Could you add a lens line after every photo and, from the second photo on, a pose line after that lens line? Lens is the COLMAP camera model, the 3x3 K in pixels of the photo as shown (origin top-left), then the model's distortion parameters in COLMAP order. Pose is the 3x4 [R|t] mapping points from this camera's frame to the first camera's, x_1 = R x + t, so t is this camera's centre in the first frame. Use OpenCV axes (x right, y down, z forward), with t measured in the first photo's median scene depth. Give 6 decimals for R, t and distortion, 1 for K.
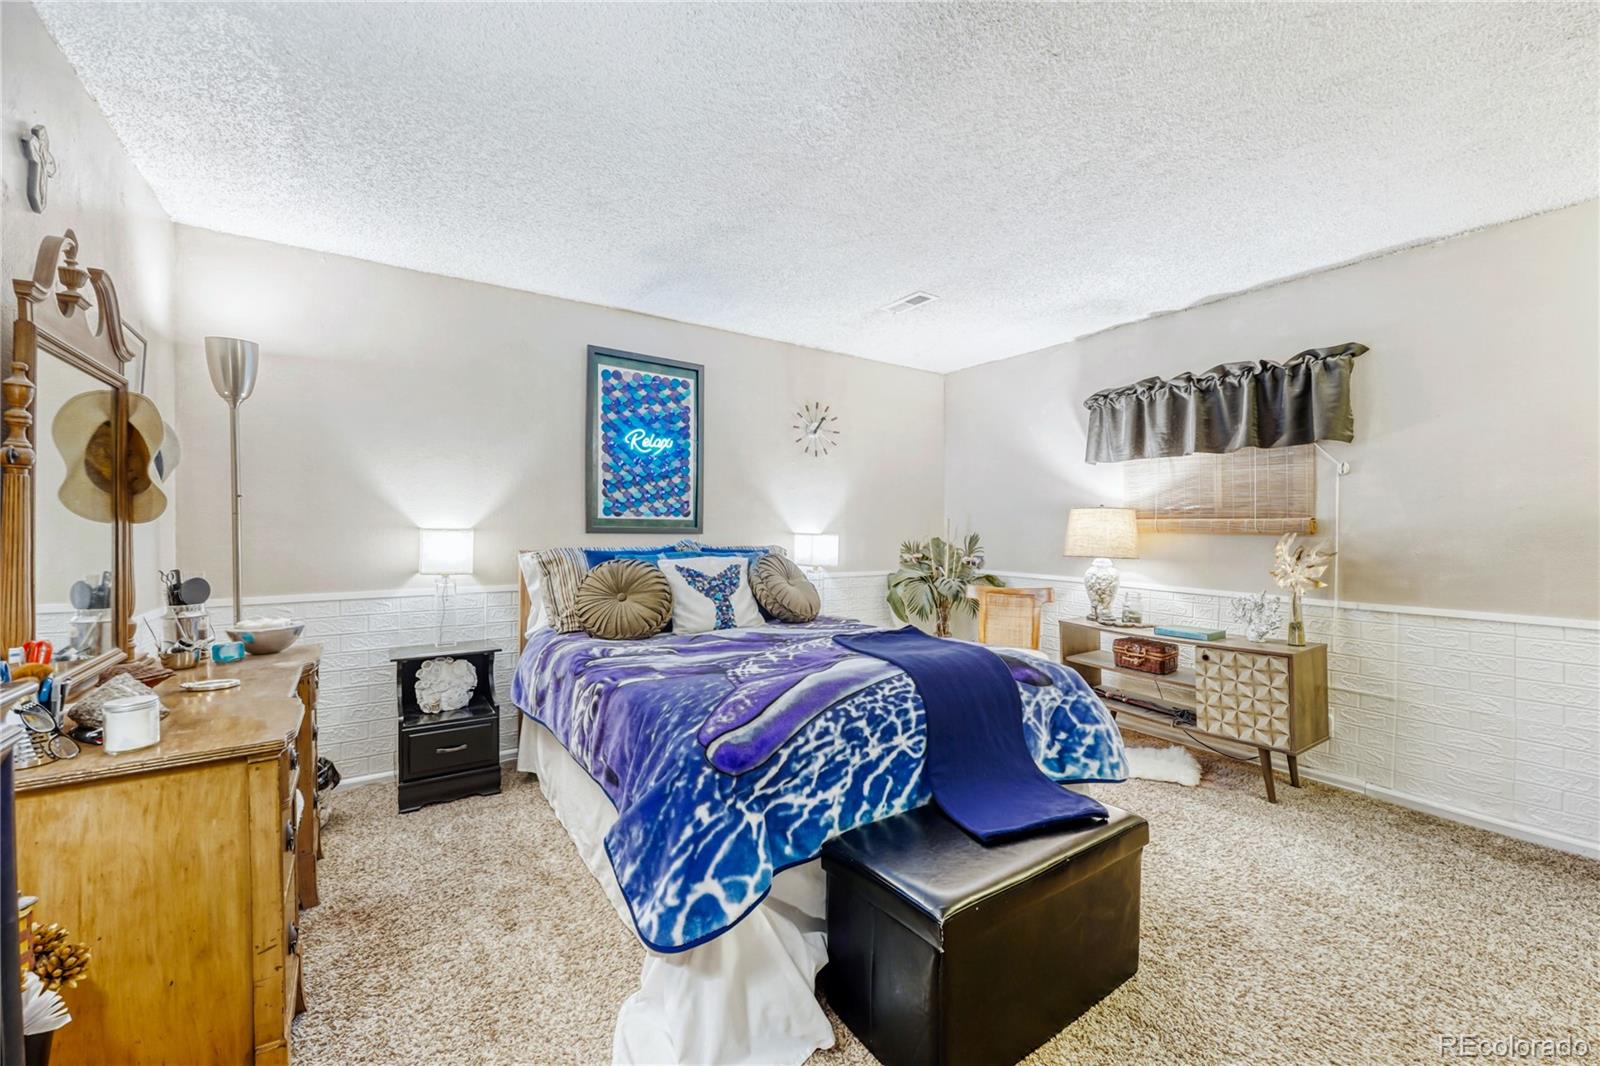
lens RADIAL K [[661.0, 0, 790.9], [0, 661.0, 536.2], [0, 0, 1]] dist [-0.012544, 0.000657]
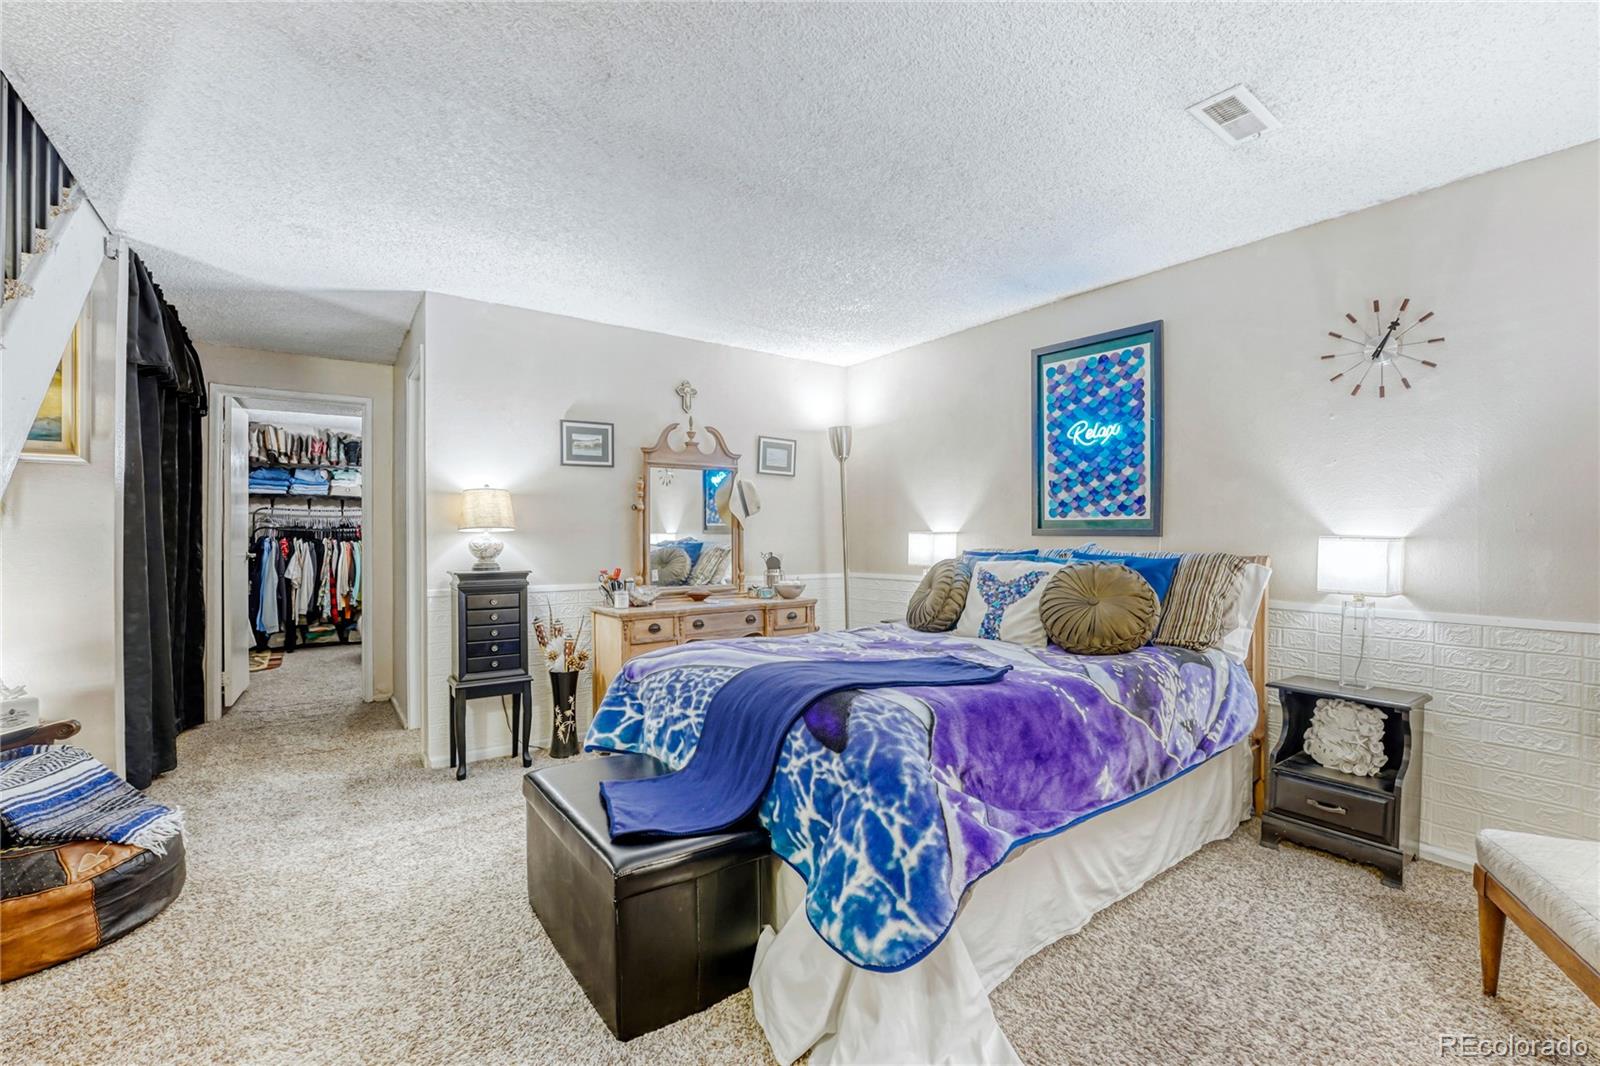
lens RADIAL K [[661.0, 0, 793.8], [0, 661.0, 539.2], [0, 0, 1]] dist [-0.012544, 0.000657]
pose [[0.042186, 0.004840, -0.999098, 0.670508], [-0.007211, 0.999964, 0.004540, -0.000289], [0.999084, 0.007013, 0.042219, 0.572524]]
